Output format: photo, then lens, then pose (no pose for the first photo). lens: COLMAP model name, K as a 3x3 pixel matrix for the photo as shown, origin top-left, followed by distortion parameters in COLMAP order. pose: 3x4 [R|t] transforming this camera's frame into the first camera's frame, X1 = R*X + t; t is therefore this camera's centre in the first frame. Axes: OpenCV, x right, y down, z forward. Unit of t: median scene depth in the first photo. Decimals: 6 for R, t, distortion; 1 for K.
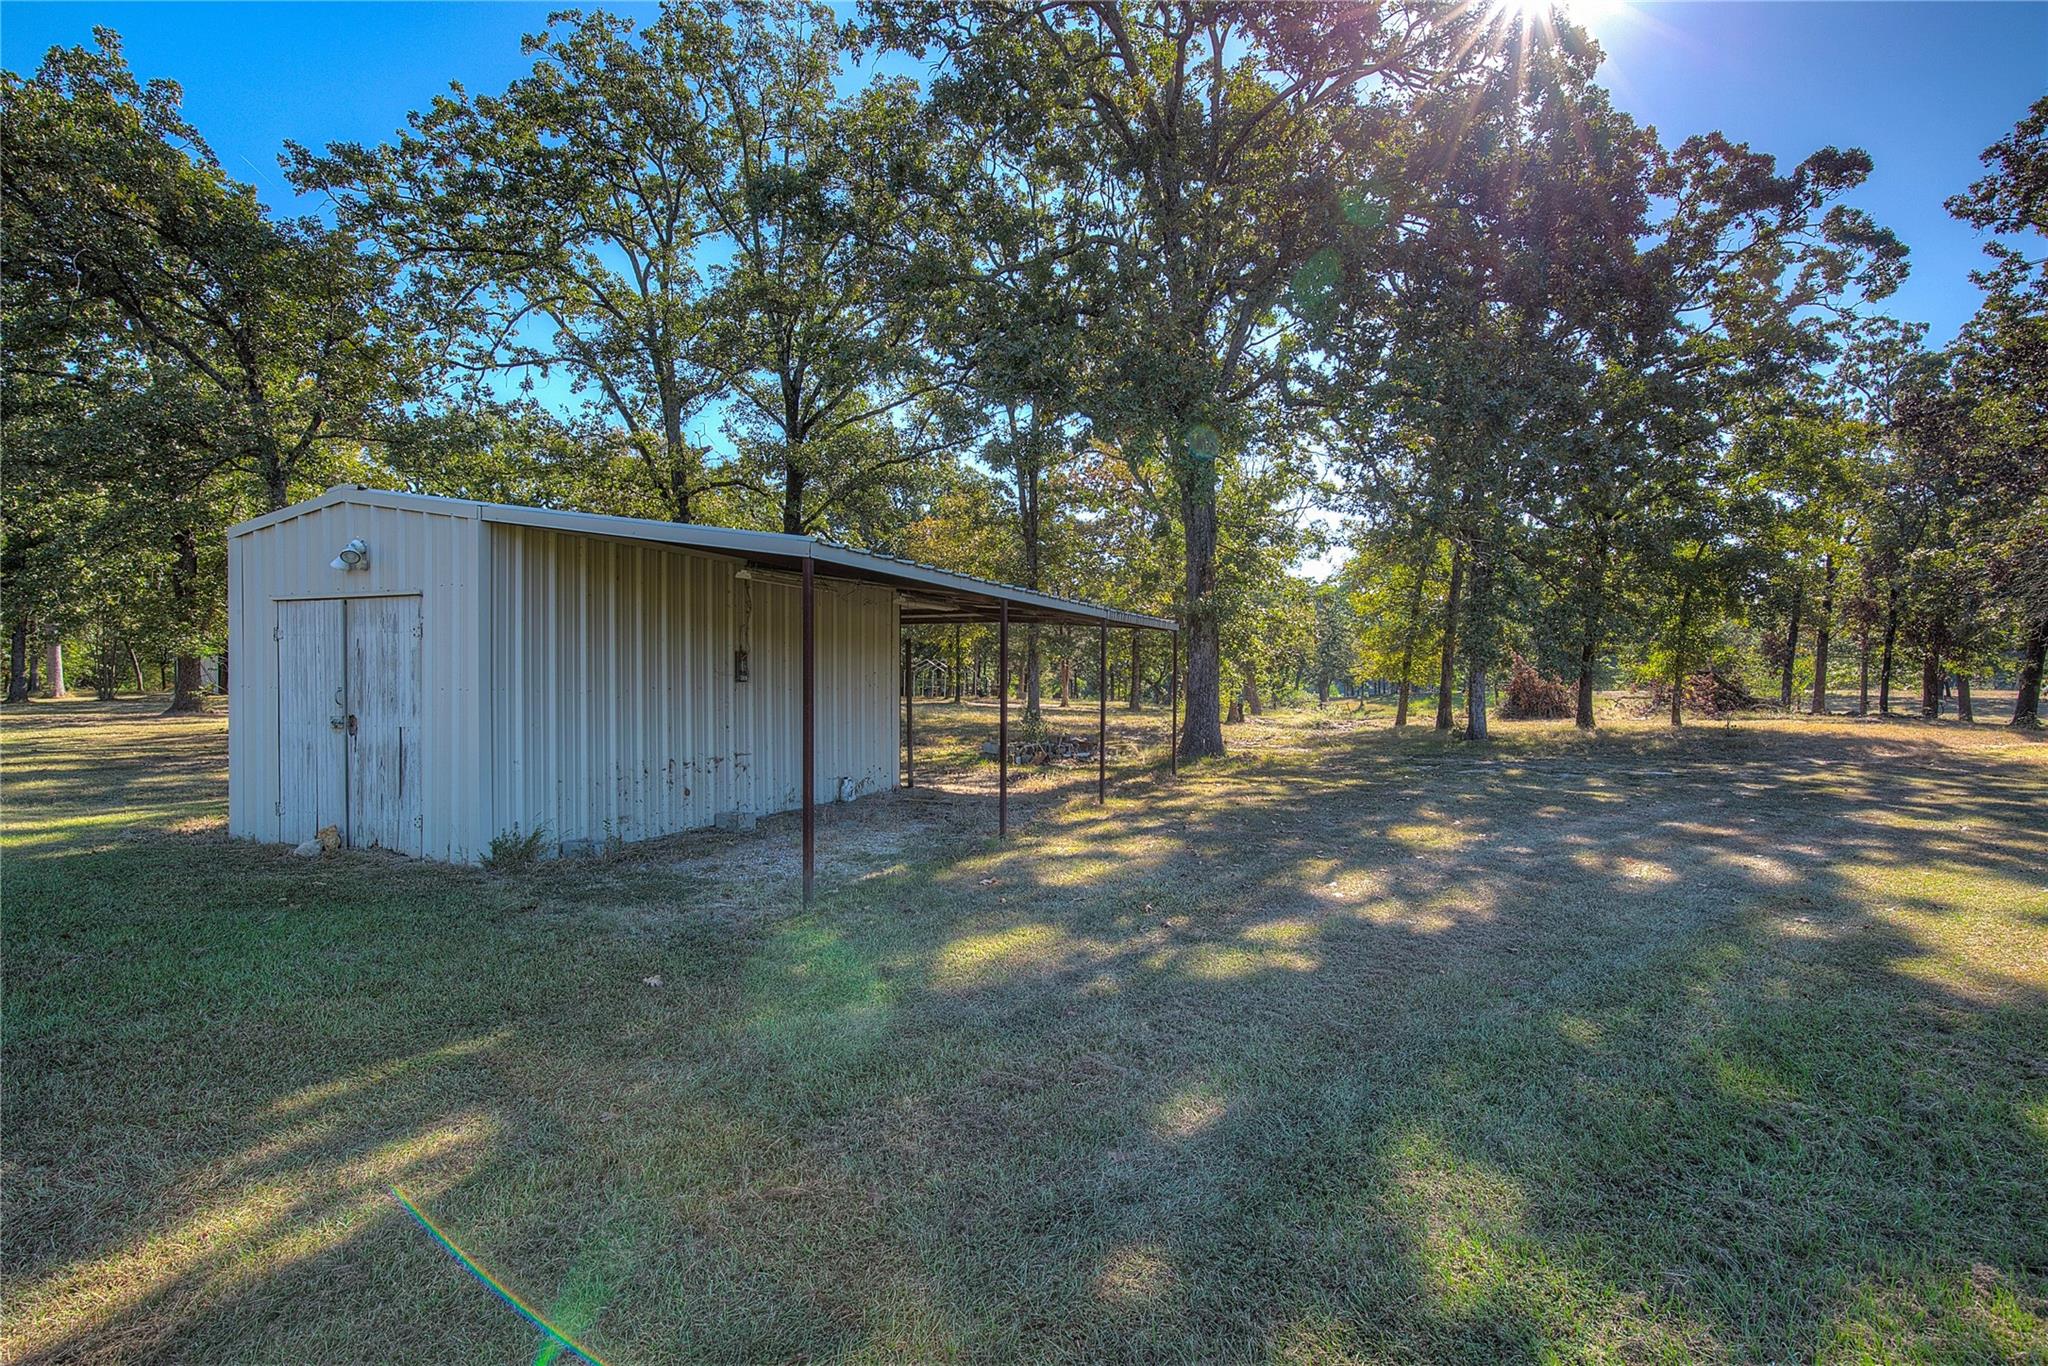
lens RADIAL K [[936.6, 0, 1028.9], [0, 936.6, 691.6], [0, 0, 1]] dist [-0.000071, -0.000024]
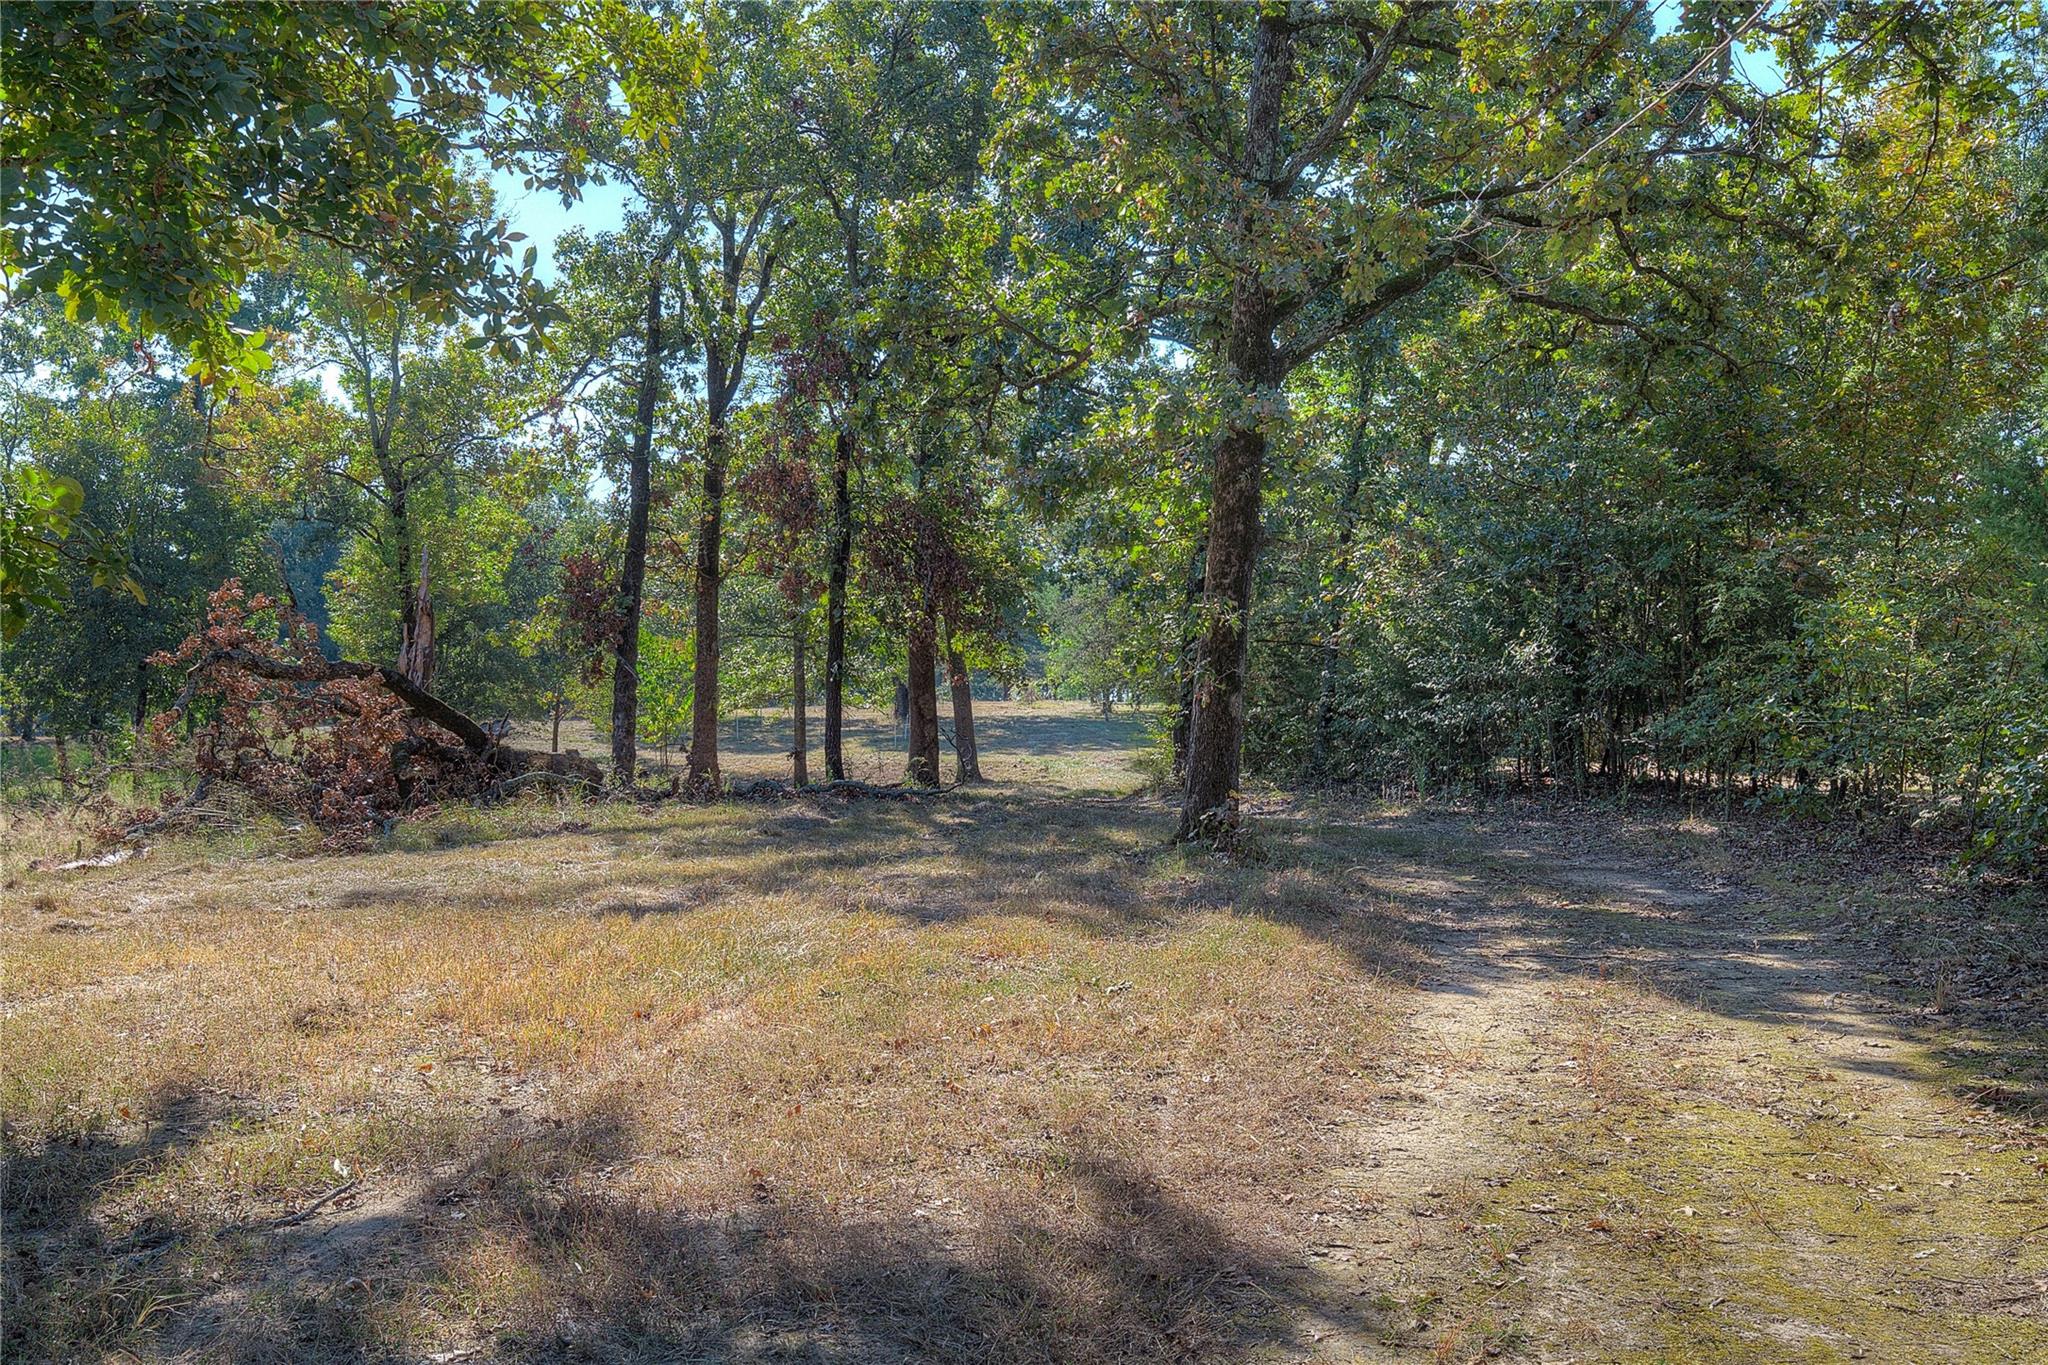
lens RADIAL K [[2067.5, 0, 1024.0], [0, 2067.5, 682.5], [0, 0, 1]] dist [0.000392, -0.000018]
pose [[0.672018, -0.016888, 0.740342, 0.342358], [0.033220, 0.999421, -0.007356, -0.004877], [-0.739789, 0.029538, 0.672190, 0.375378]]
